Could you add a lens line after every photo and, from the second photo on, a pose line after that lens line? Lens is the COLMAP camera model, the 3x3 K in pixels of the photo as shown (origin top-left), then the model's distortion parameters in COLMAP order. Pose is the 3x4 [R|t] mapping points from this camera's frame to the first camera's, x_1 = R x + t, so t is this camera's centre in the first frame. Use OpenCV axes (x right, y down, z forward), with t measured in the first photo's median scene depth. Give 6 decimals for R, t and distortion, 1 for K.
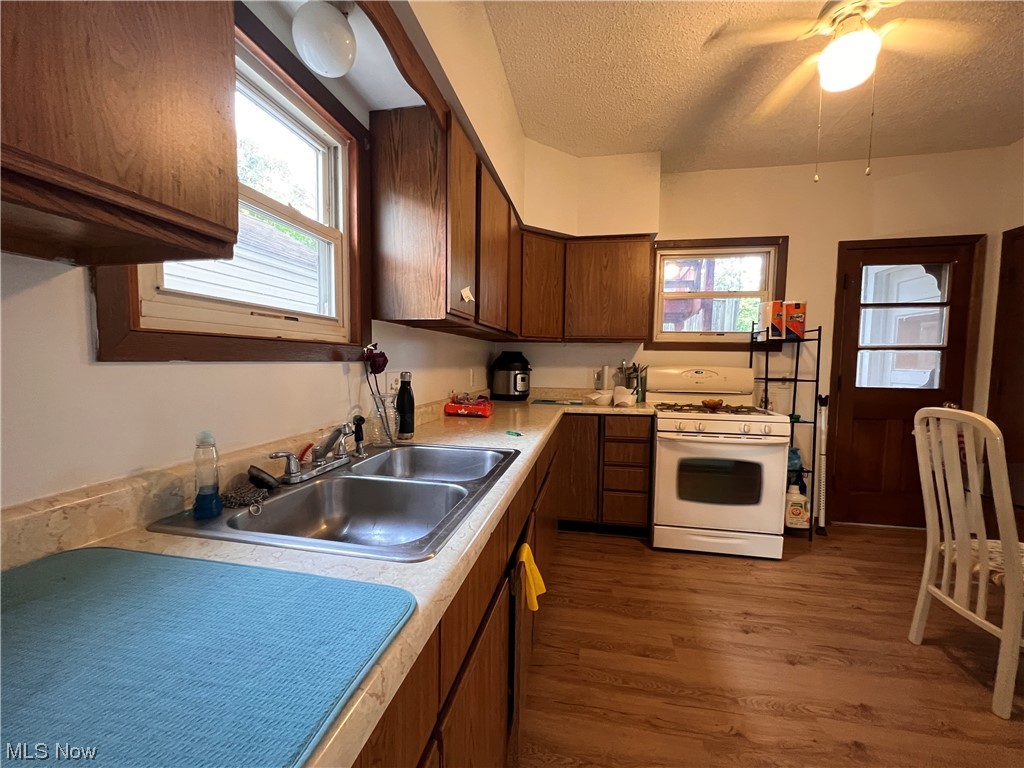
lens RADIAL K [[410.2, 0, 517.5], [0, 410.2, 386.0], [0, 0, 1]] dist [-0.000312, 0.000627]
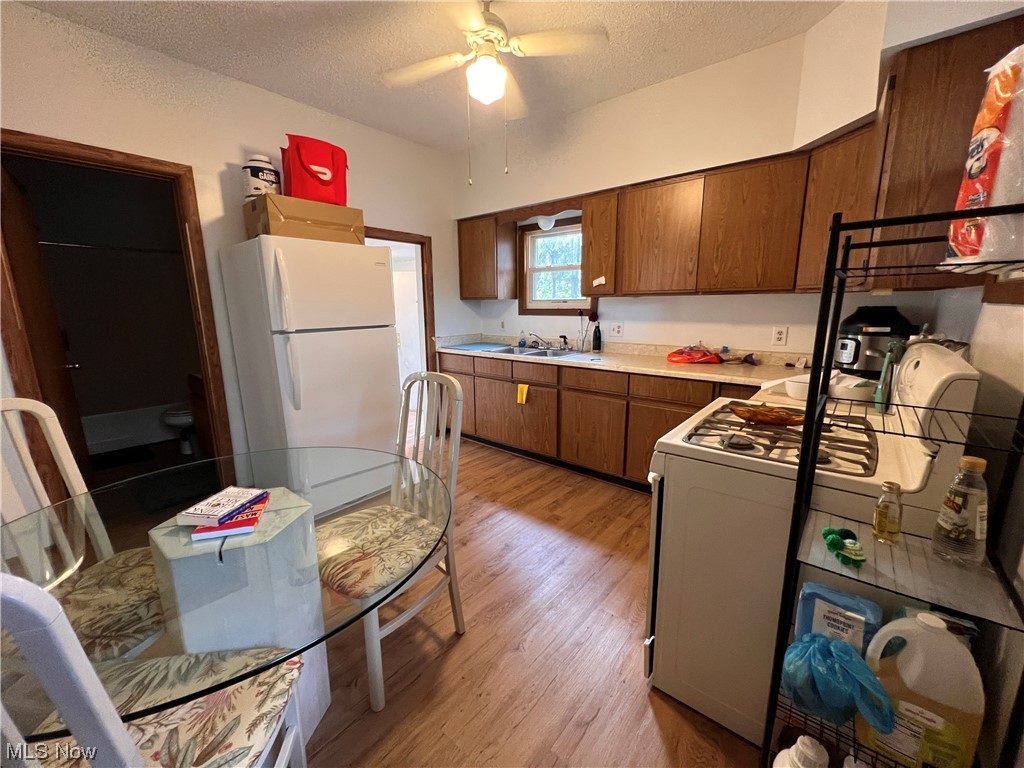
lens RADIAL K [[410.1, 0, 518.1], [0, 410.1, 383.3], [0, 0, 1]] dist [0.001014, 0.000131]
pose [[-0.479487, 0.158071, -0.863195, 1.903849], [-0.054304, 0.976413, 0.208969, -0.150586], [0.875867, 0.147073, -0.459594, 1.733286]]
